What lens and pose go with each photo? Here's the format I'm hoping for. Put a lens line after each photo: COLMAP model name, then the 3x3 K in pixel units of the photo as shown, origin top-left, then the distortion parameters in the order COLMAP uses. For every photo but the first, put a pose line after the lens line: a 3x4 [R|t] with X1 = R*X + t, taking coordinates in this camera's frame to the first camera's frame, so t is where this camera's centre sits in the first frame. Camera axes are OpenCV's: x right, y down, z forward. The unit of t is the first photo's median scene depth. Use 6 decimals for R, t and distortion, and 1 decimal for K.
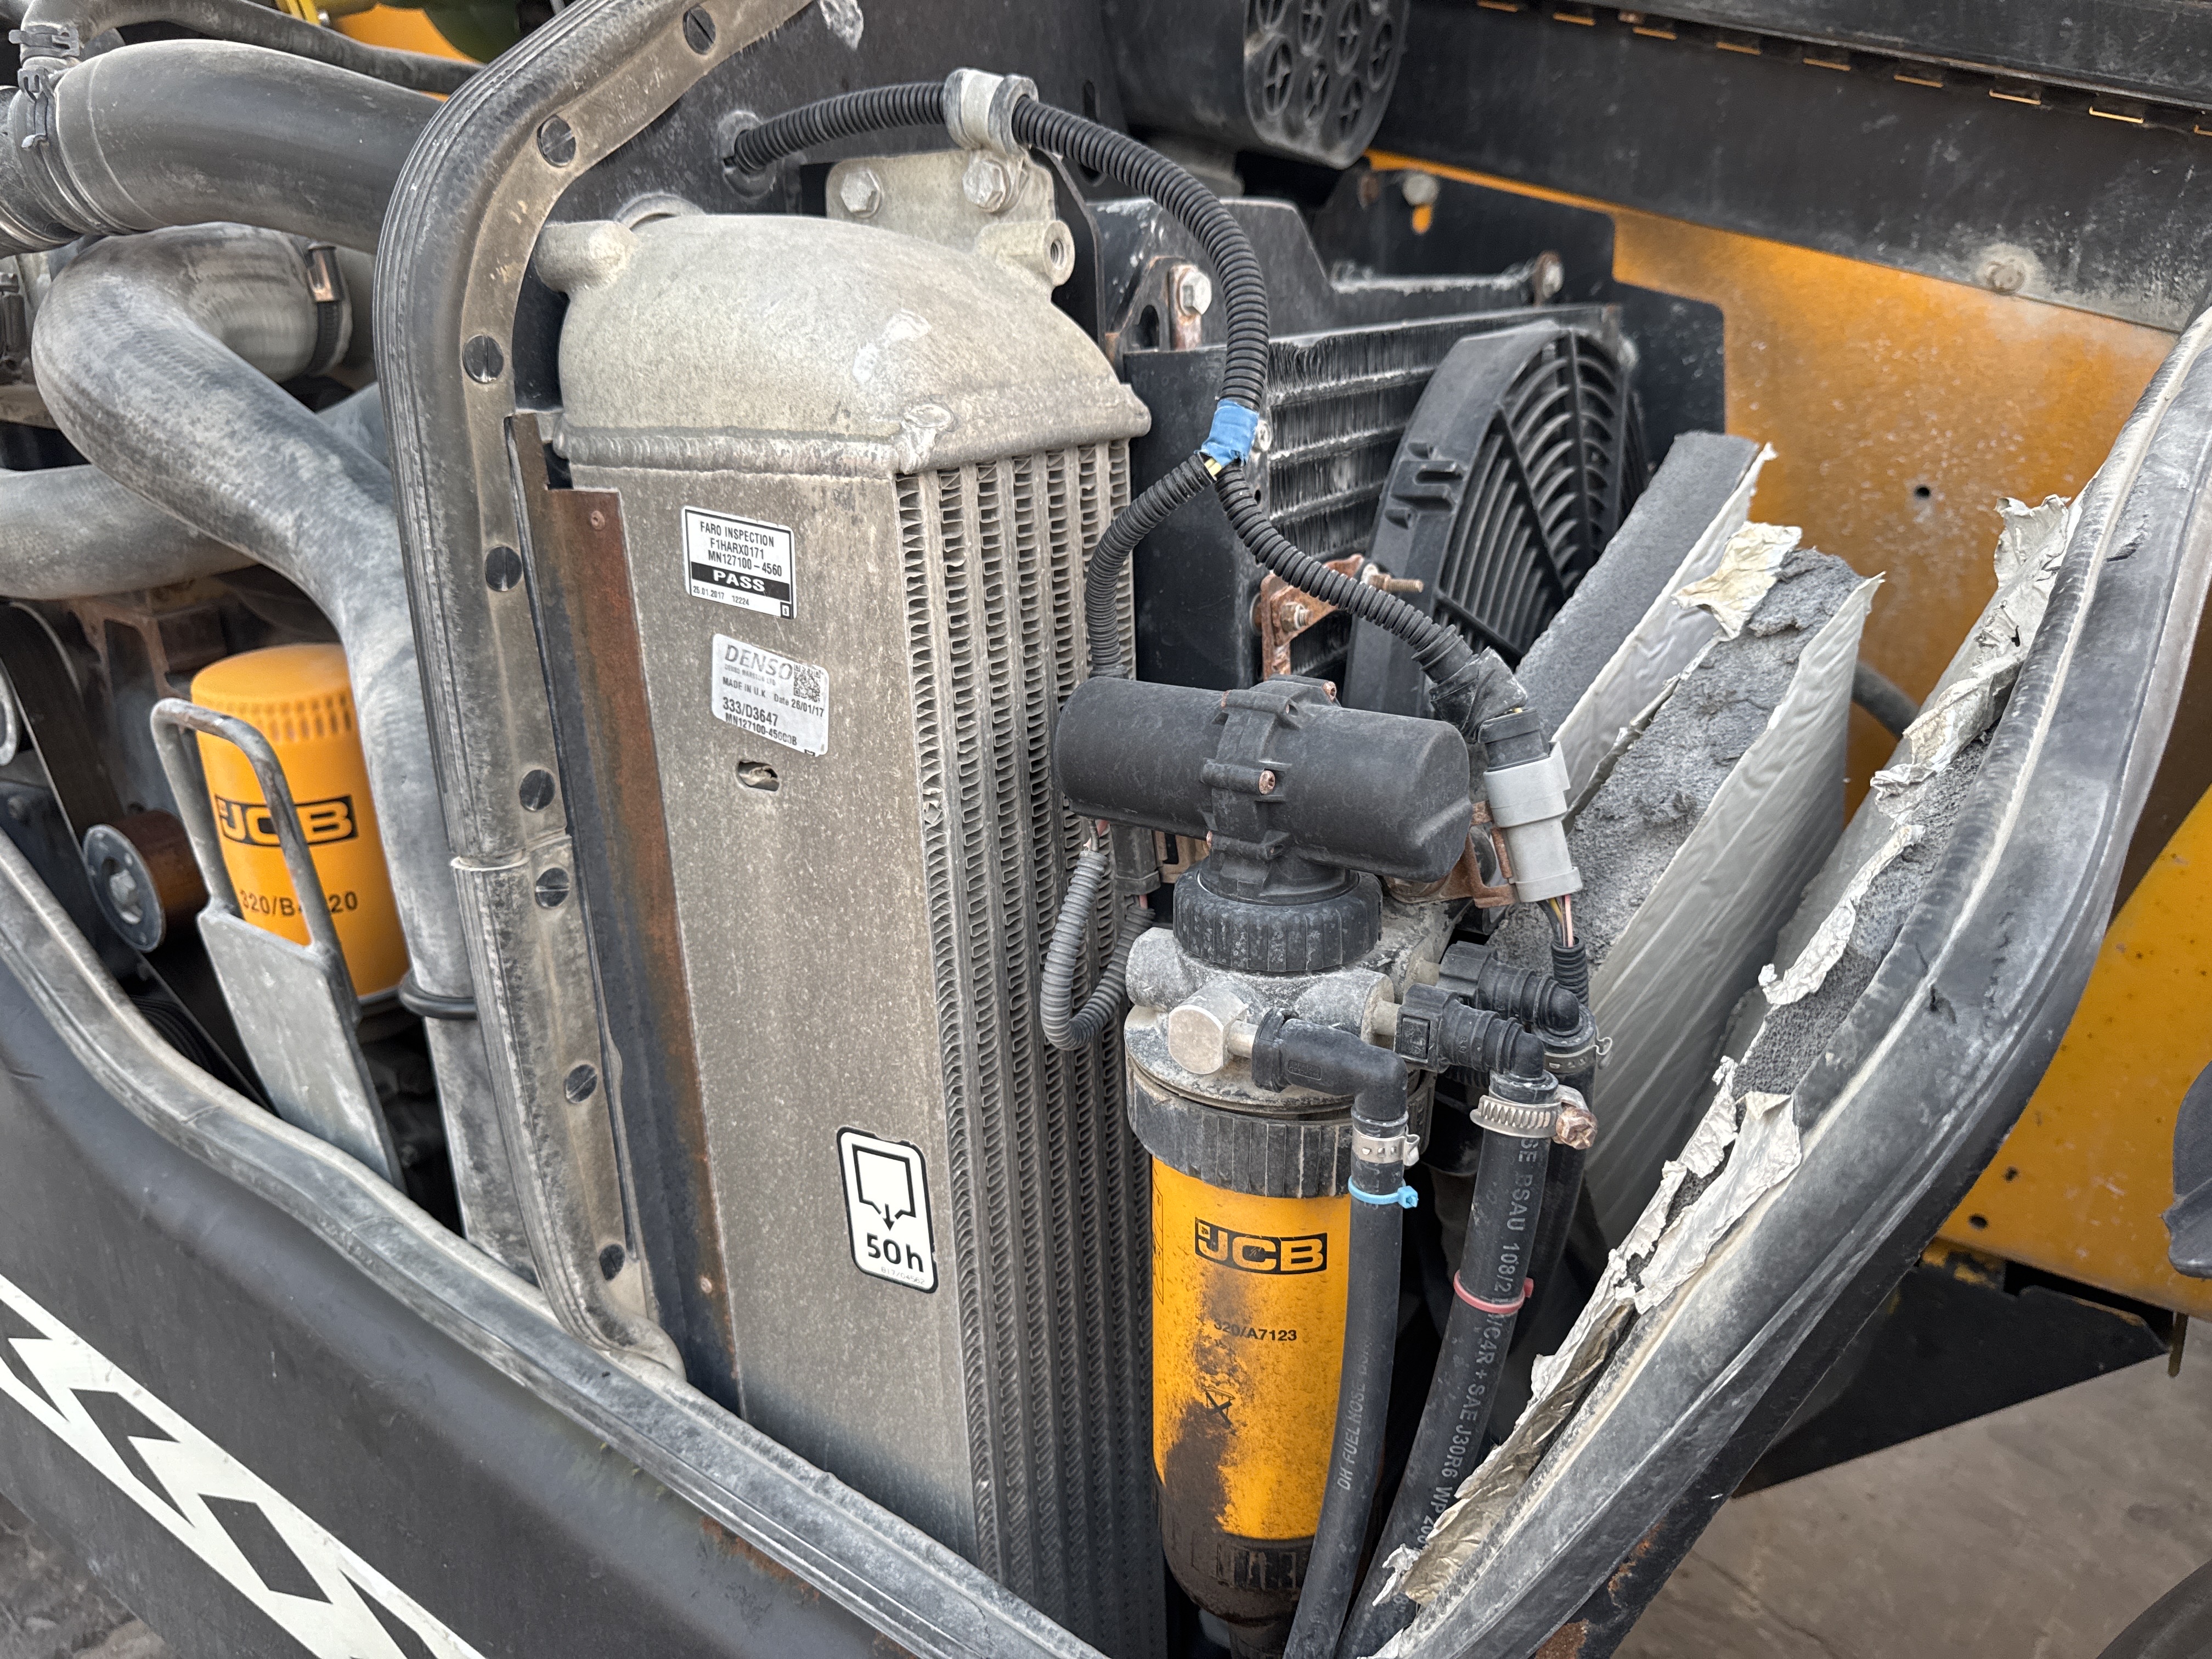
lens RADIAL K [[1653.8, 0, 1092.2], [0, 1653.8, 839.9], [0, 0, 1]] dist [0.095512, -0.104720]
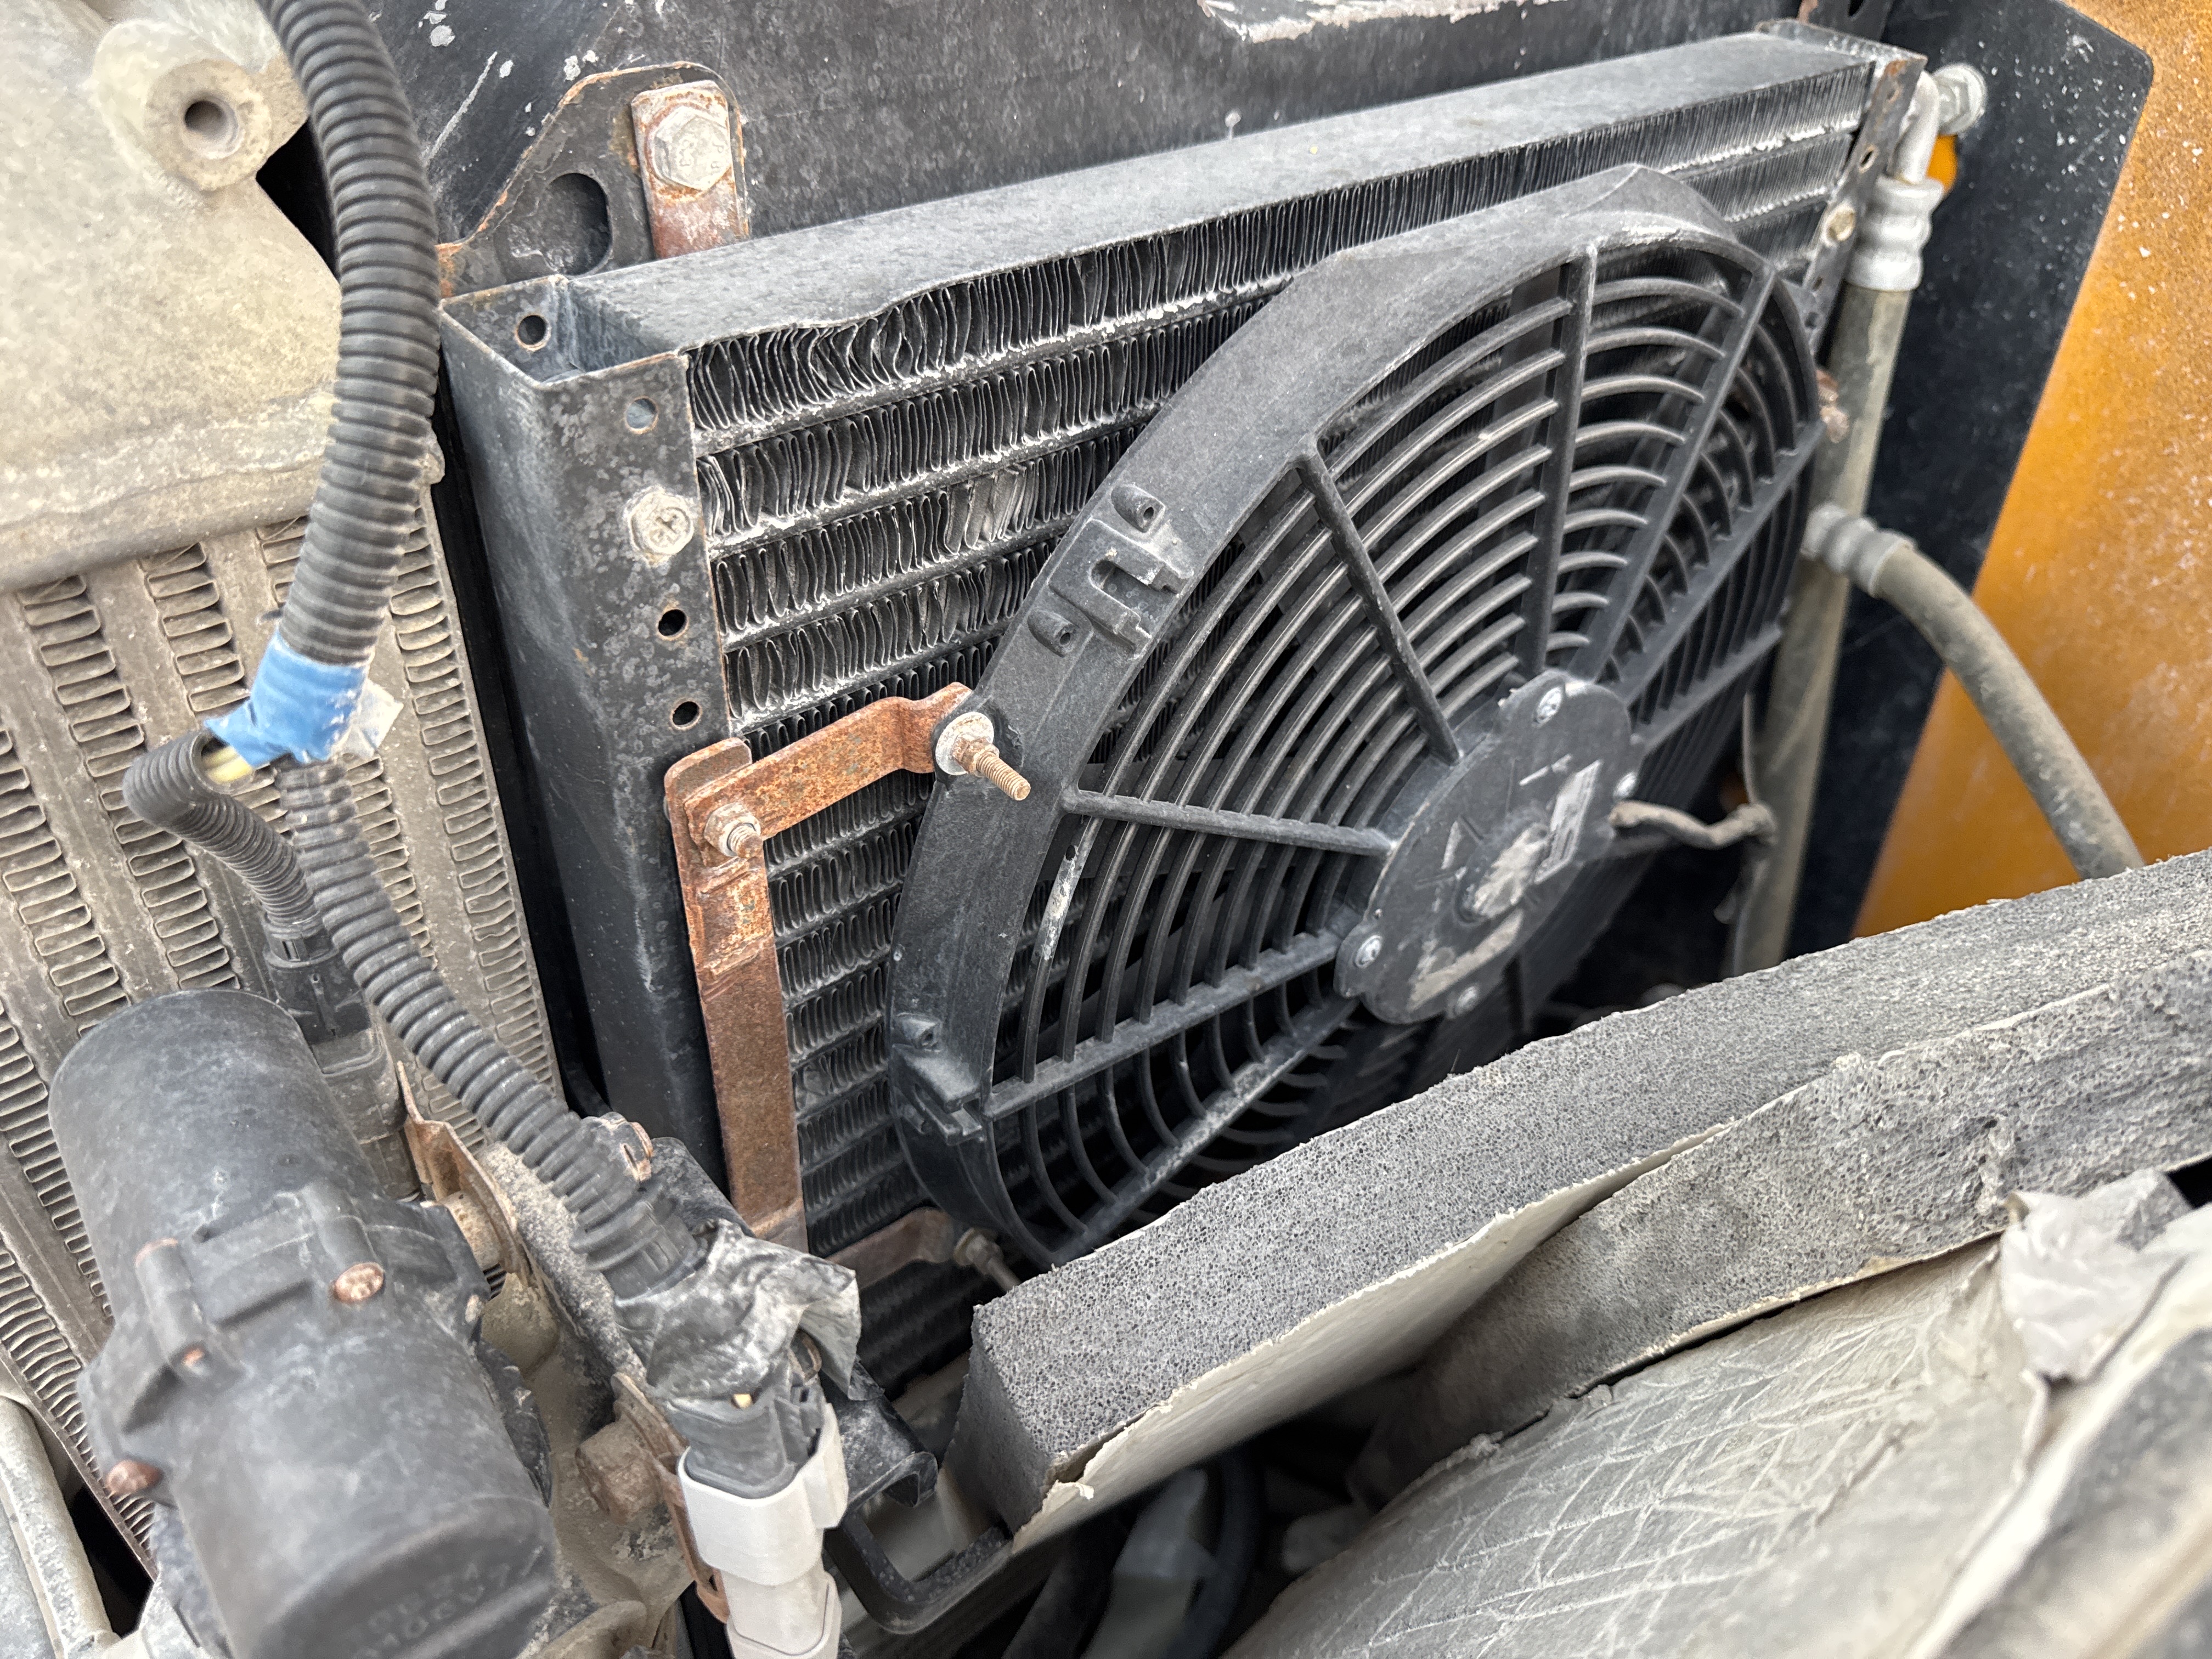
lens RADIAL K [[1645.4, 0, 1099.5], [0, 1645.4, 825.5], [0, 0, 1]] dist [0.049150, -0.164559]
pose [[0.947050, 0.268754, -0.175690, 0.294305], [-0.187687, 0.907323, 0.376217, -0.323266], [0.260517, -0.323322, 0.909722, 0.470066]]
